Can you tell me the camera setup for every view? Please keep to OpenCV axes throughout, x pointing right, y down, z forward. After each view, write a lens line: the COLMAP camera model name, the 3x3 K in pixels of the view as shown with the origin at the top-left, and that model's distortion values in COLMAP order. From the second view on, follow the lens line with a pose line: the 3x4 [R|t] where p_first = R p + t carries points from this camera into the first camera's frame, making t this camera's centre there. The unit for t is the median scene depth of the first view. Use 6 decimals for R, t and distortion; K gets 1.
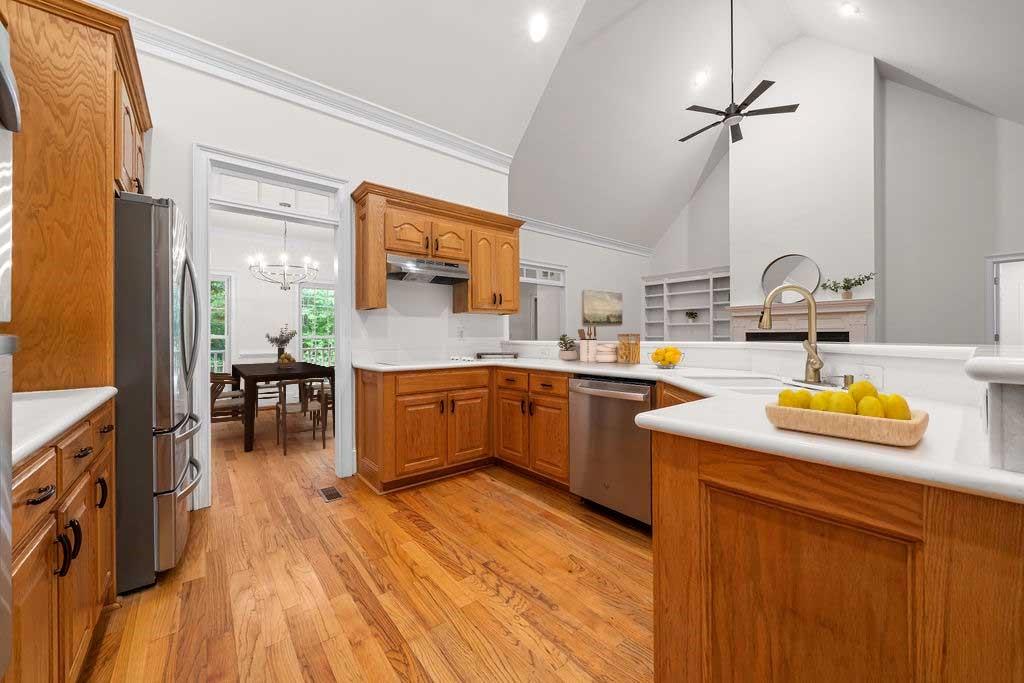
lens RADIAL K [[373.4, 0, 510.6], [0, 373.4, 337.7], [0, 0, 1]] dist [0.002241, -0.000053]
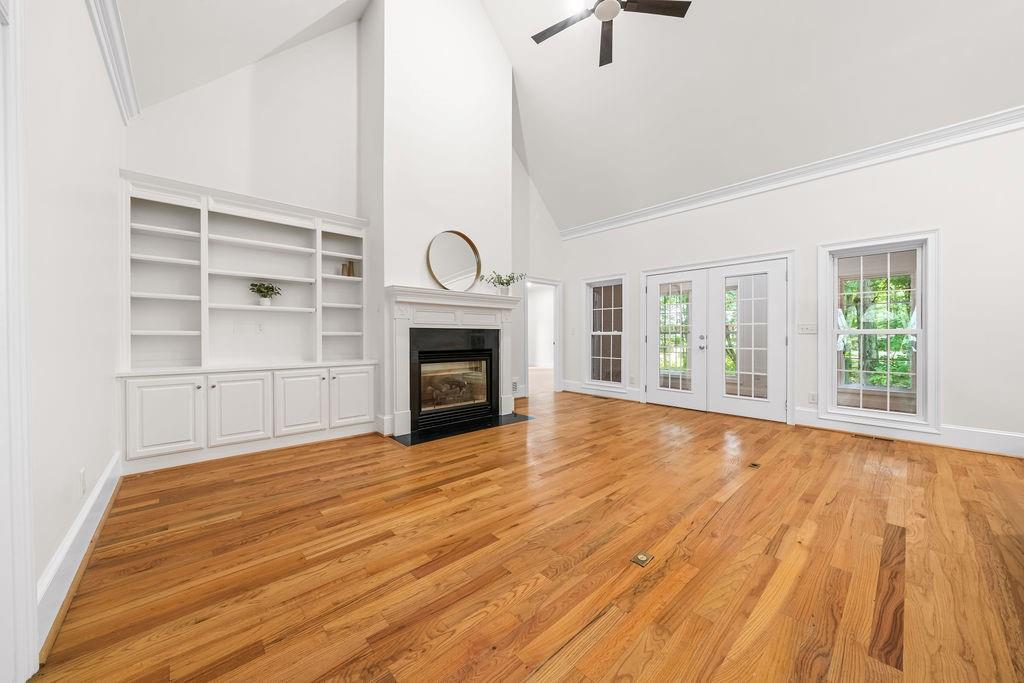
lens RADIAL K [[355.0, 0, 512.6], [0, 355.0, 338.5], [0, 0, 1]] dist [-0.001667, 0.000322]
pose [[-0.052217, -0.009002, 0.998595, -0.017348], [0.001445, 0.999958, 0.009090, 0.001281], [-0.998635, 0.001918, -0.052201, 0.693585]]
